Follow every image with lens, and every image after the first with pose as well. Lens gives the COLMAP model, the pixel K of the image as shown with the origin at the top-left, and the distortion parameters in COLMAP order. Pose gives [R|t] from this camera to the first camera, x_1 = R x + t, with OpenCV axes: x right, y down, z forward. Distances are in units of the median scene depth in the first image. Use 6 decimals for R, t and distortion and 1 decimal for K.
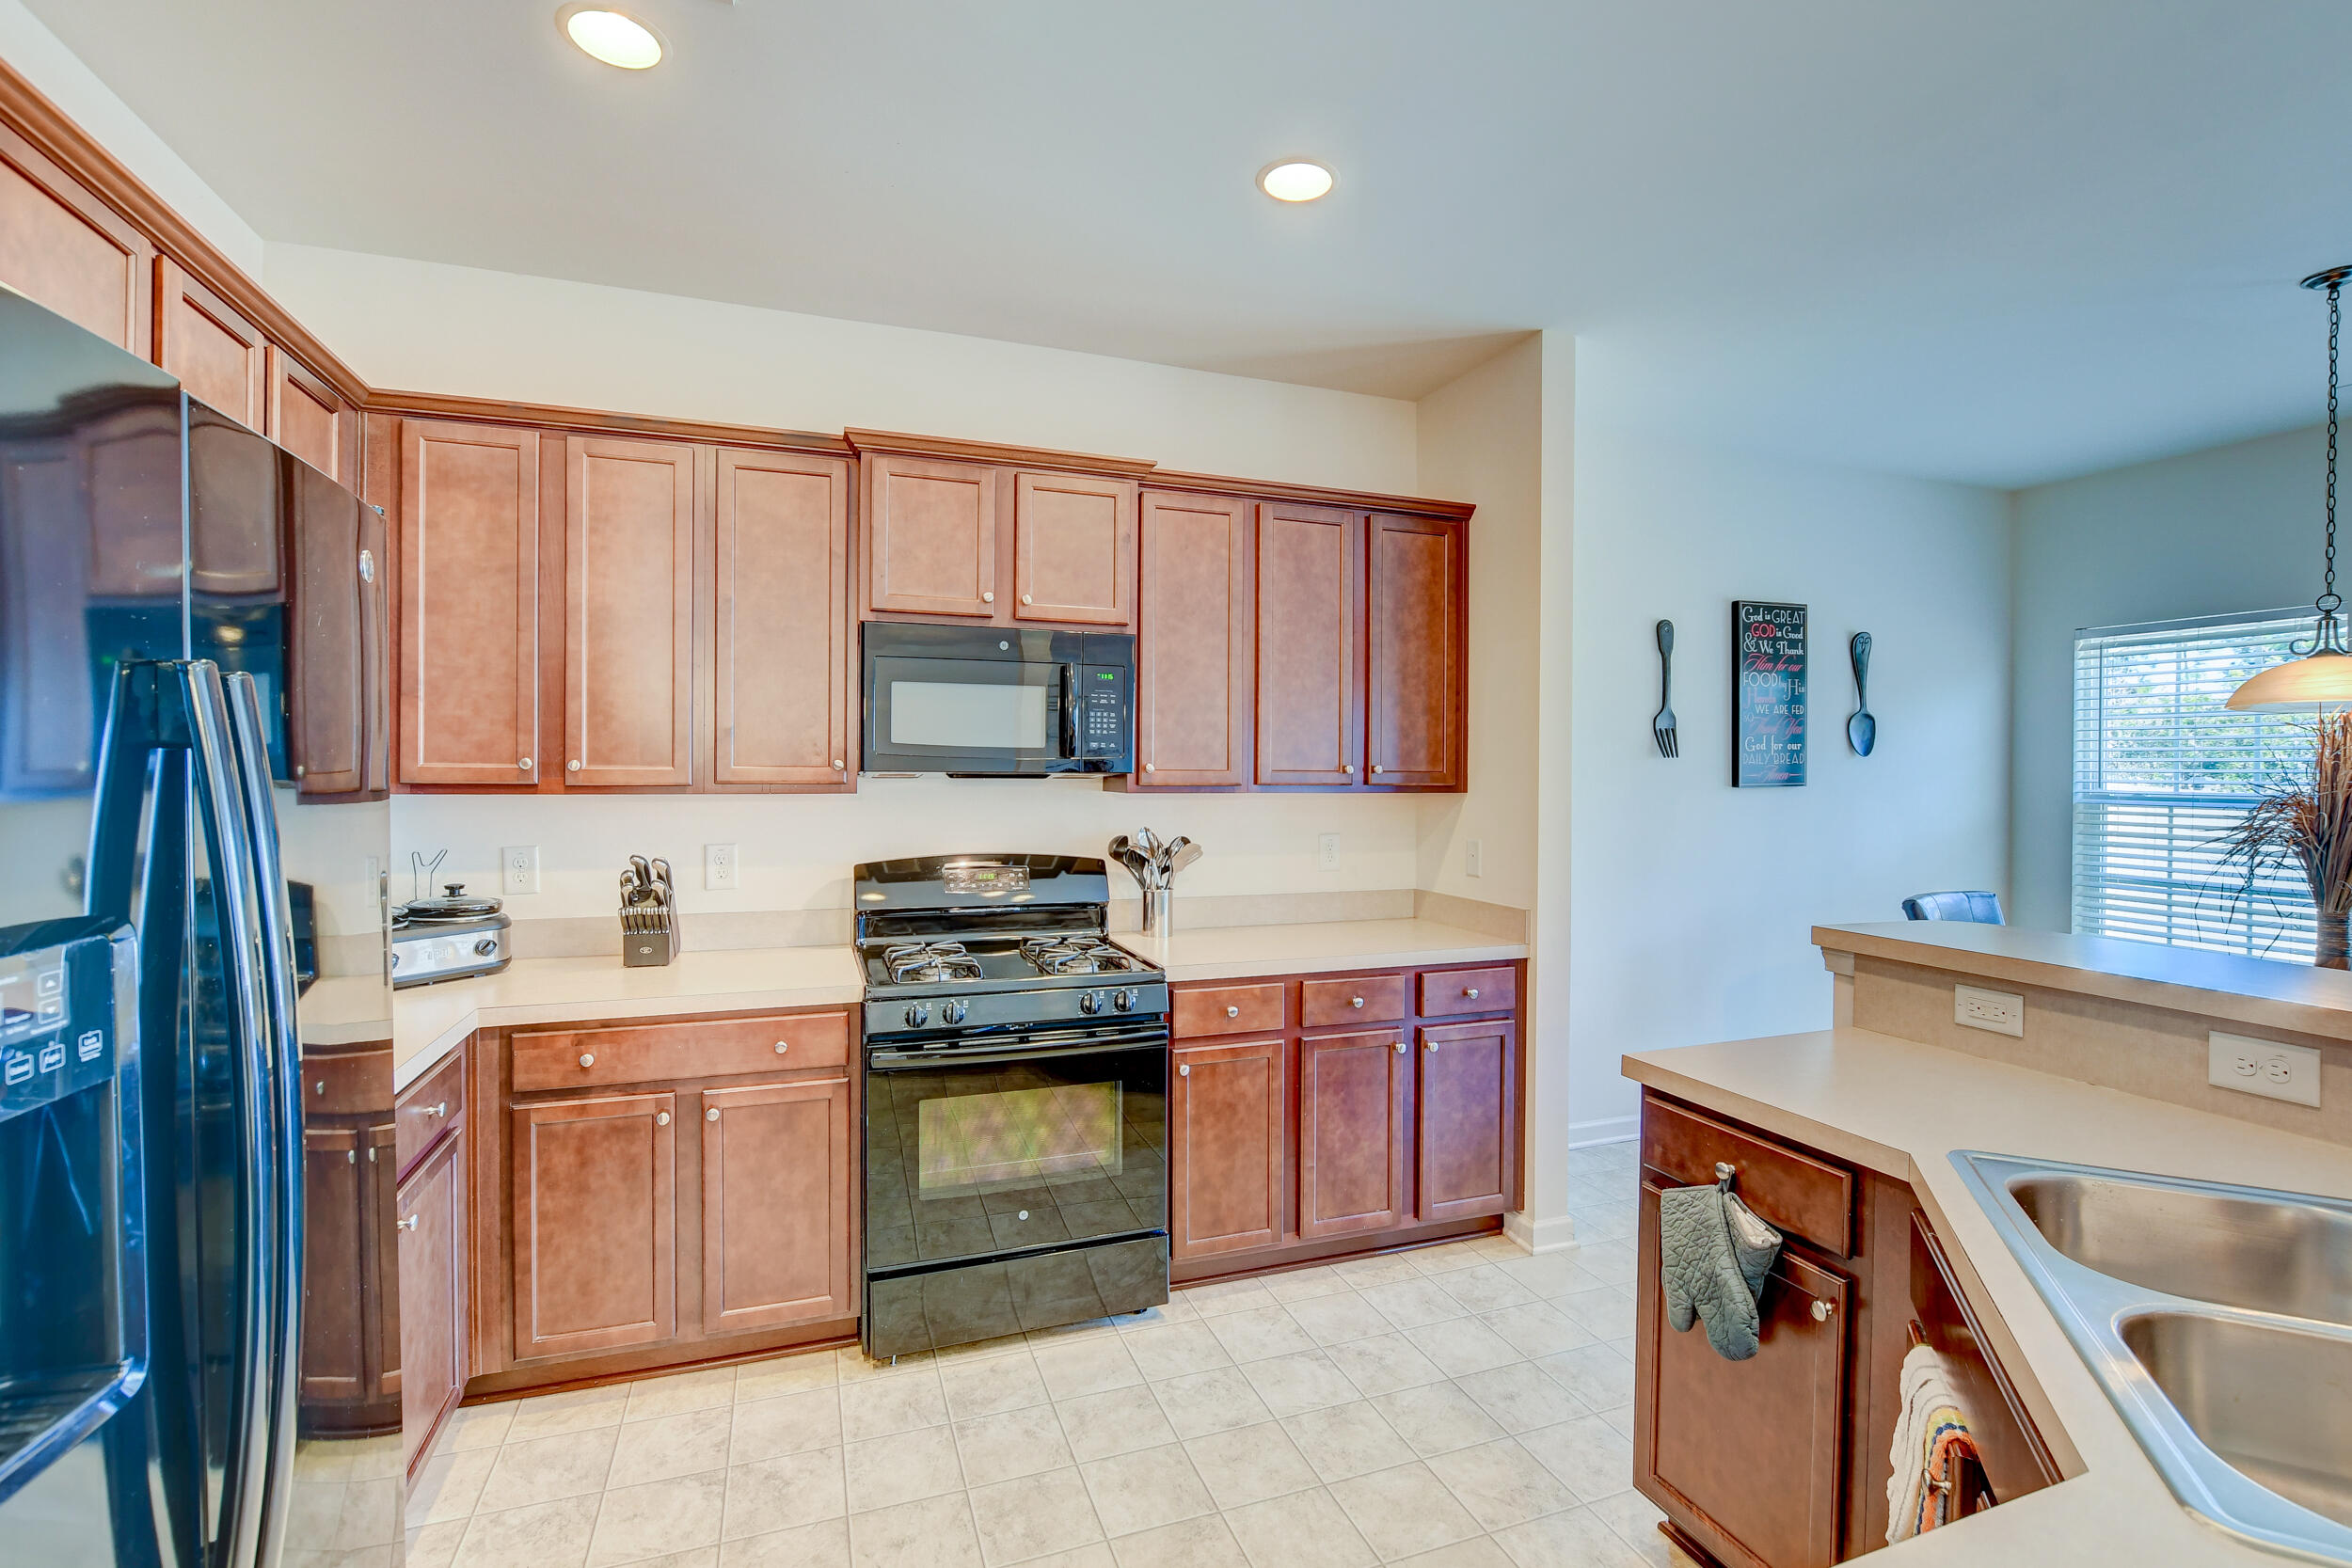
lens RADIAL K [[1051.0, 0, 1168.9], [0, 1051.0, 775.5], [0, 0, 1]] dist [-0.021460, 0.006268]
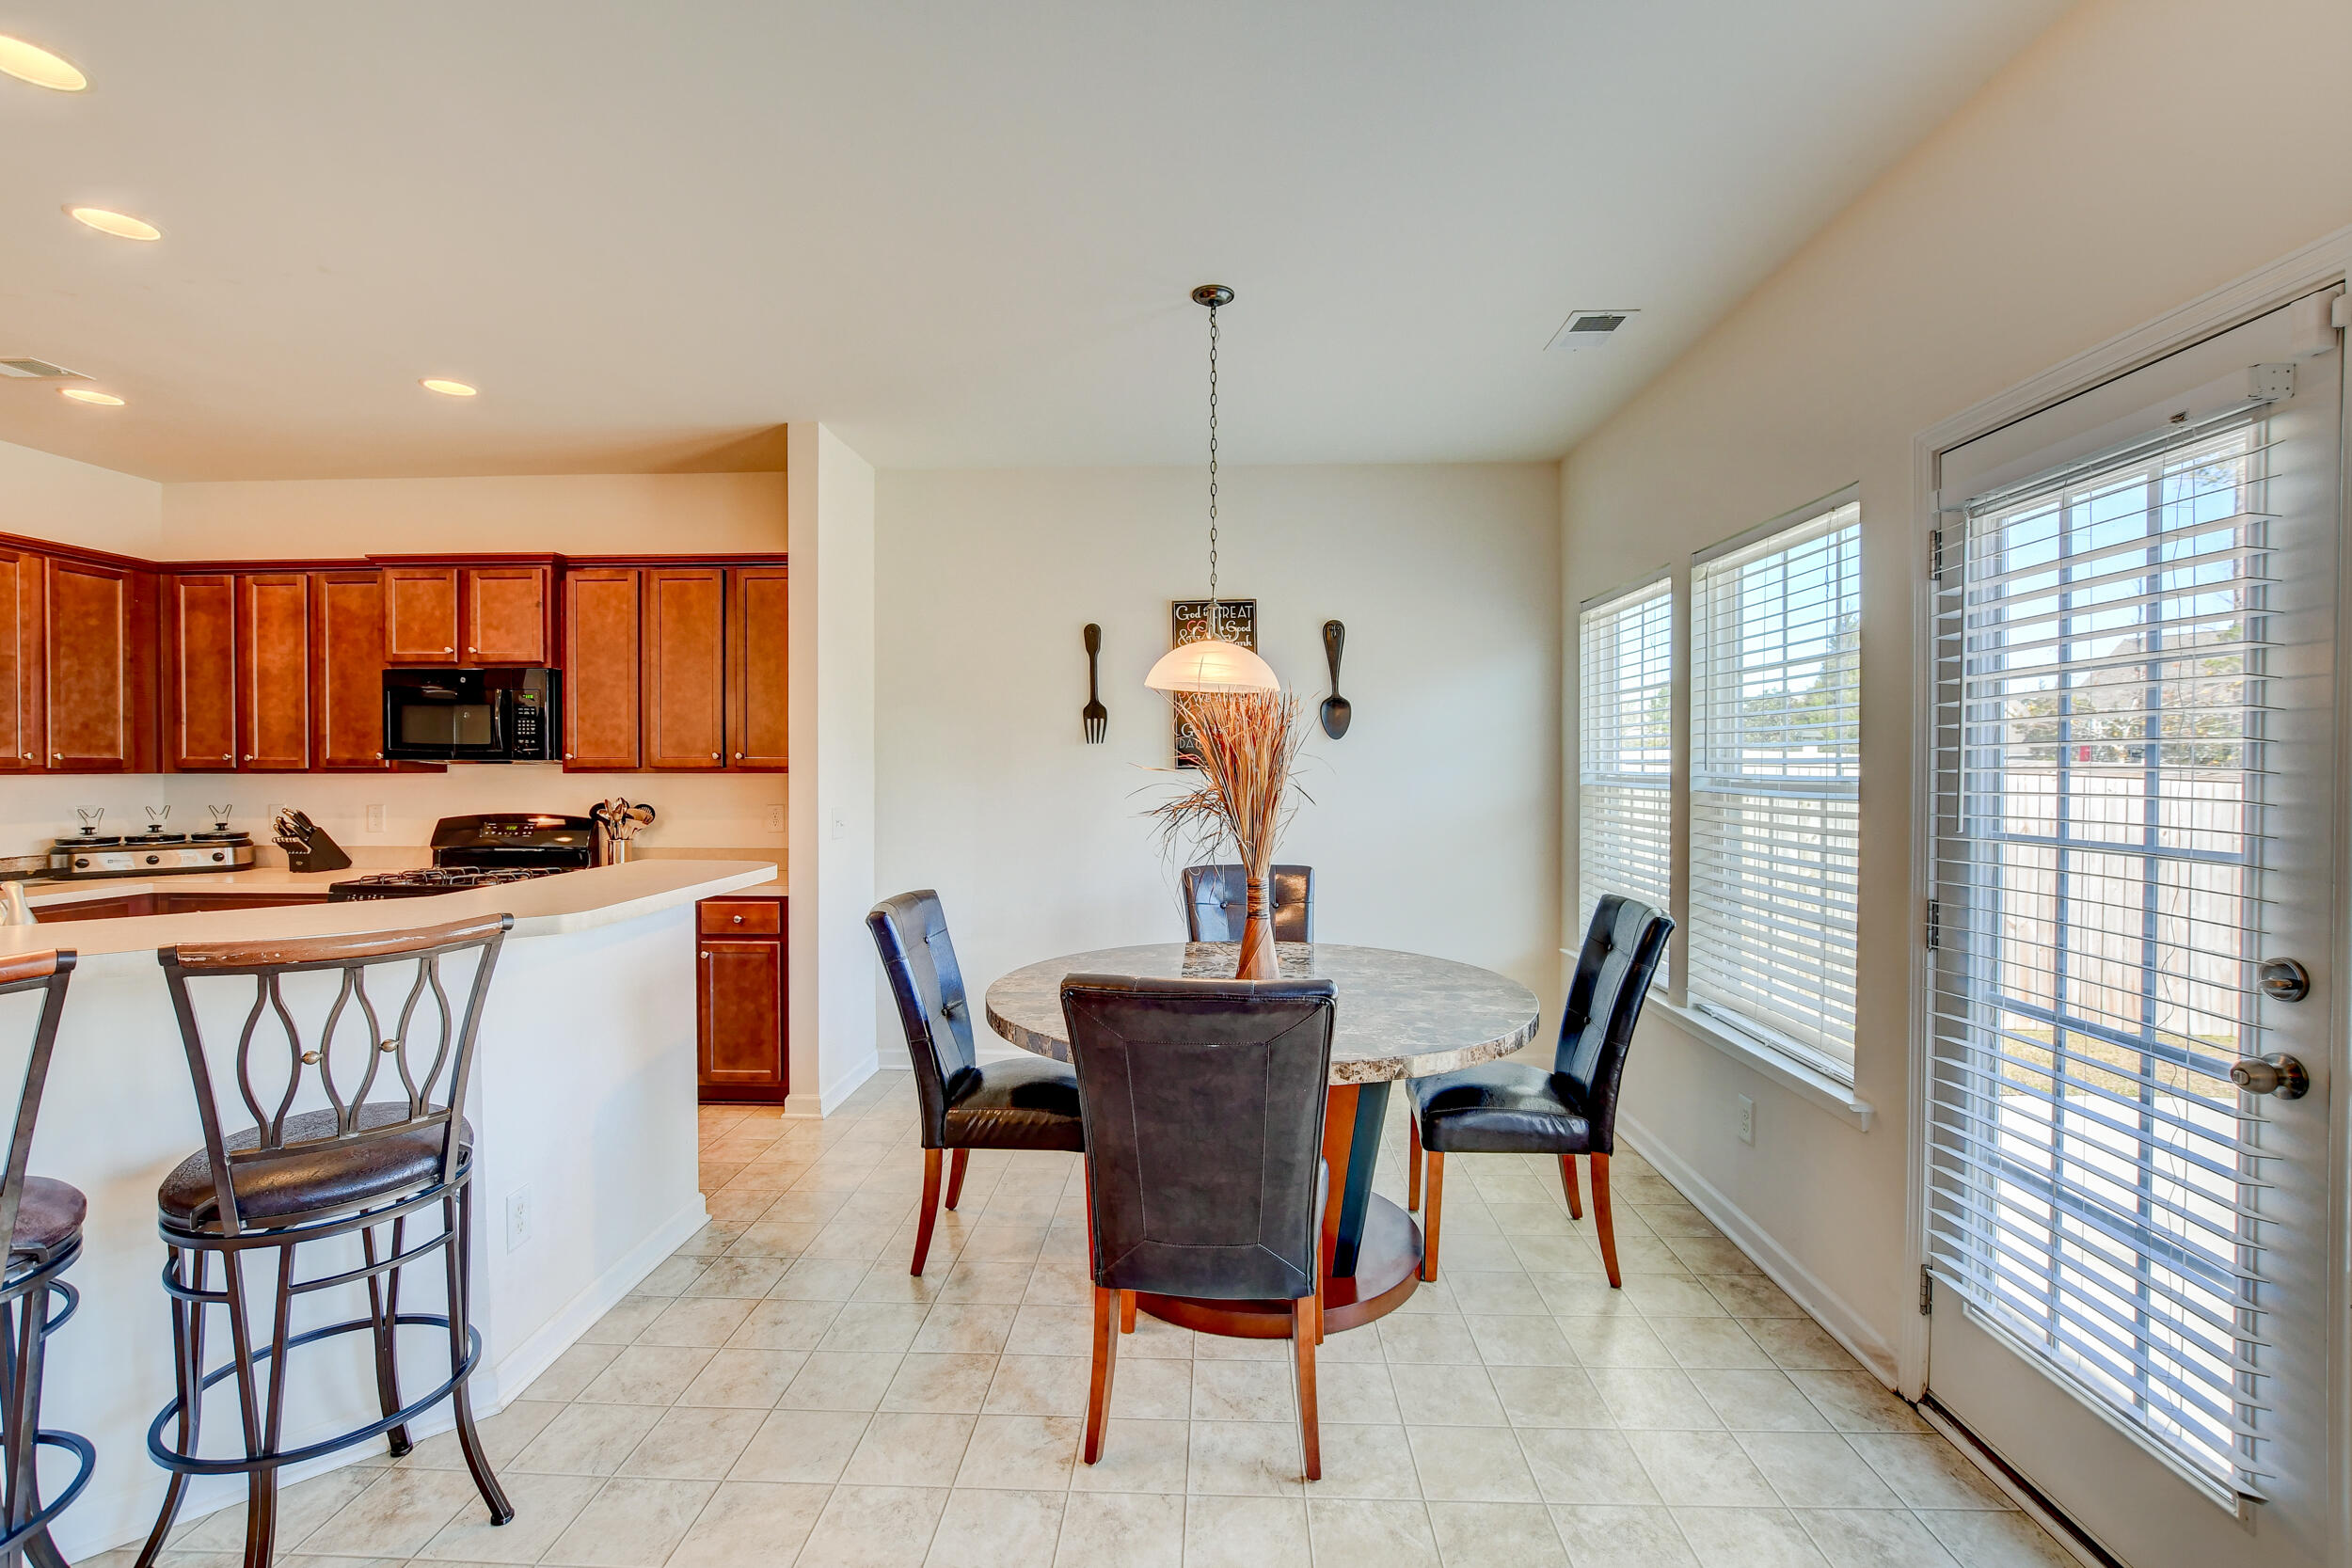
lens RADIAL K [[1051.0, 0, 1179.4], [0, 1051.0, 773.8], [0, 0, 1]] dist [-0.021460, 0.006268]
pose [[0.925864, -0.004249, -0.377832, 1.314100], [0.005076, 0.999986, 0.001193, 0.020005], [0.377822, -0.003022, 0.925873, -0.042971]]
